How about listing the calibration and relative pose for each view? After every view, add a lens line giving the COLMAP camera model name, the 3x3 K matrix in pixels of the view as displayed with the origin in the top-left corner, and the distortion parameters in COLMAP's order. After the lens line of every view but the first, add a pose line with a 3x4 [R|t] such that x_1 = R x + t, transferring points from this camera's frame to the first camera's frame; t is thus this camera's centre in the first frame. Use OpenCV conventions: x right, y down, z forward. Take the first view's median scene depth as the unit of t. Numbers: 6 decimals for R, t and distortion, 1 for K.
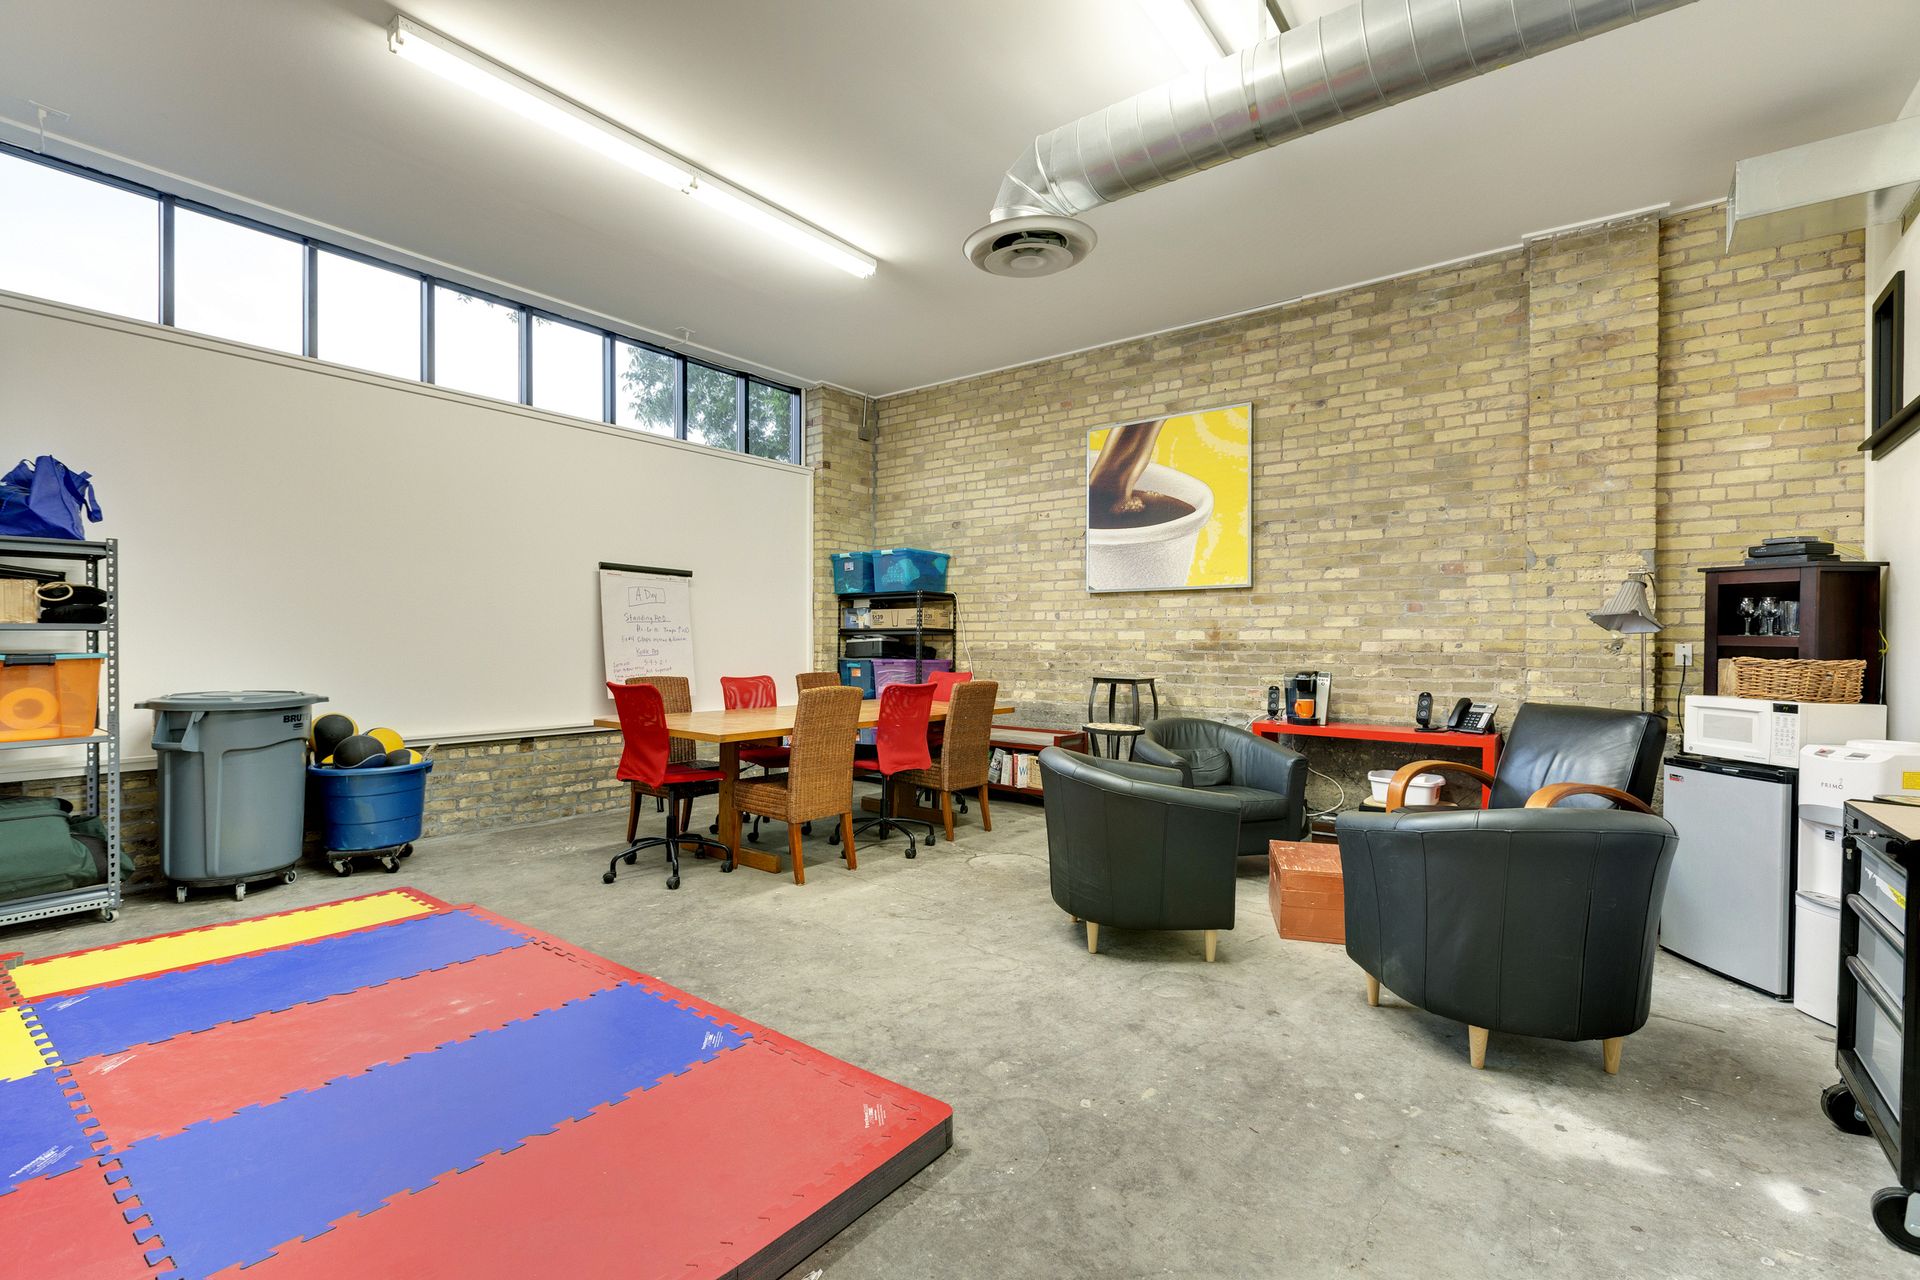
lens RADIAL K [[881.4, 0, 950.9], [0, 881.4, 643.7], [0, 0, 1]] dist [0.001735, -0.000106]
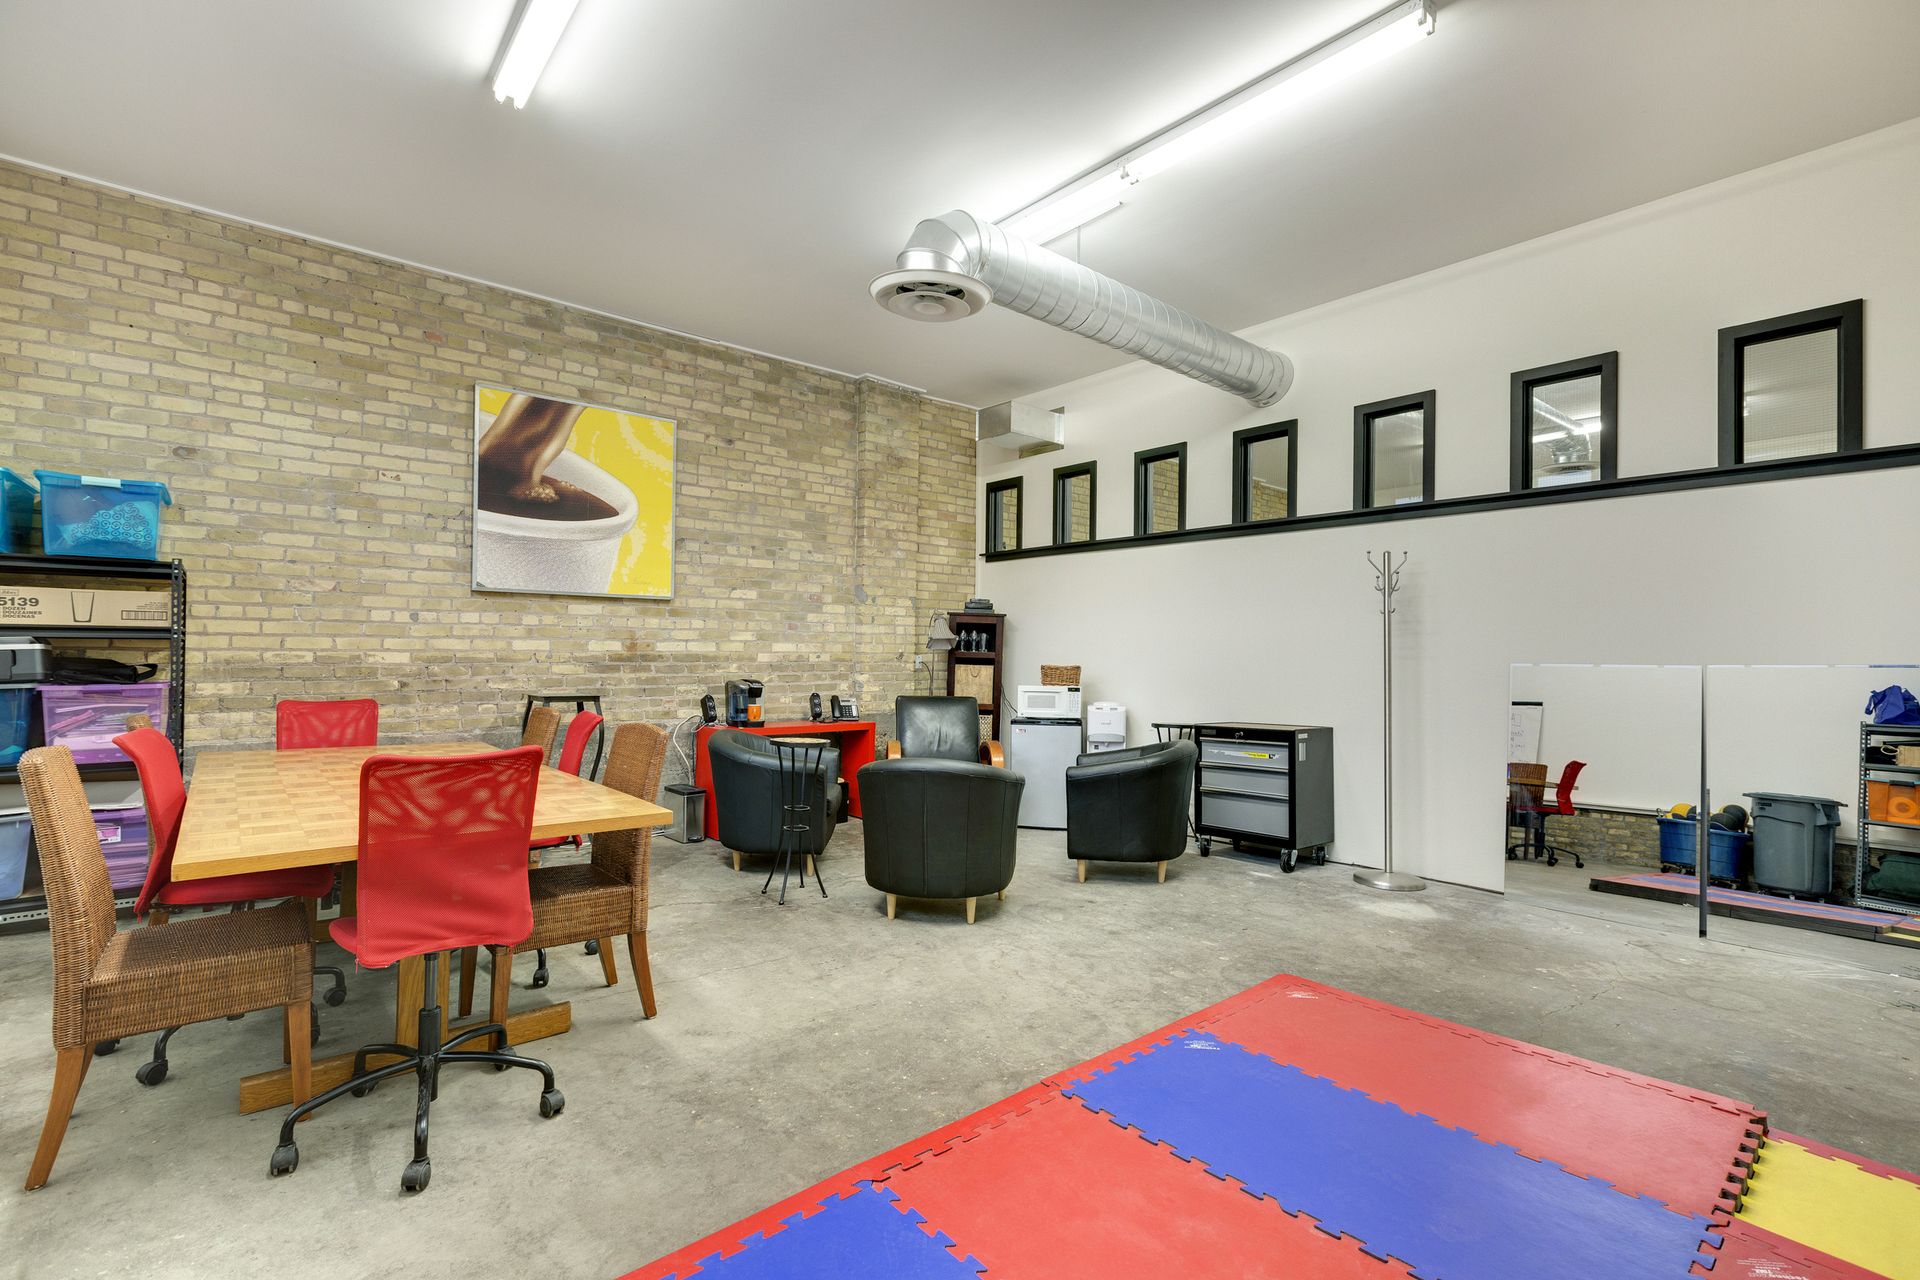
lens RADIAL K [[881.4, 0, 950.9], [0, 881.4, 643.7], [0, 0, 1]] dist [0.001735, -0.000106]
pose [[0.178681, 0.004844, 0.983895, -0.631530], [-0.010133, 0.999944, -0.003082, -0.013642], [-0.983855, -0.009419, 0.178720, 0.510327]]
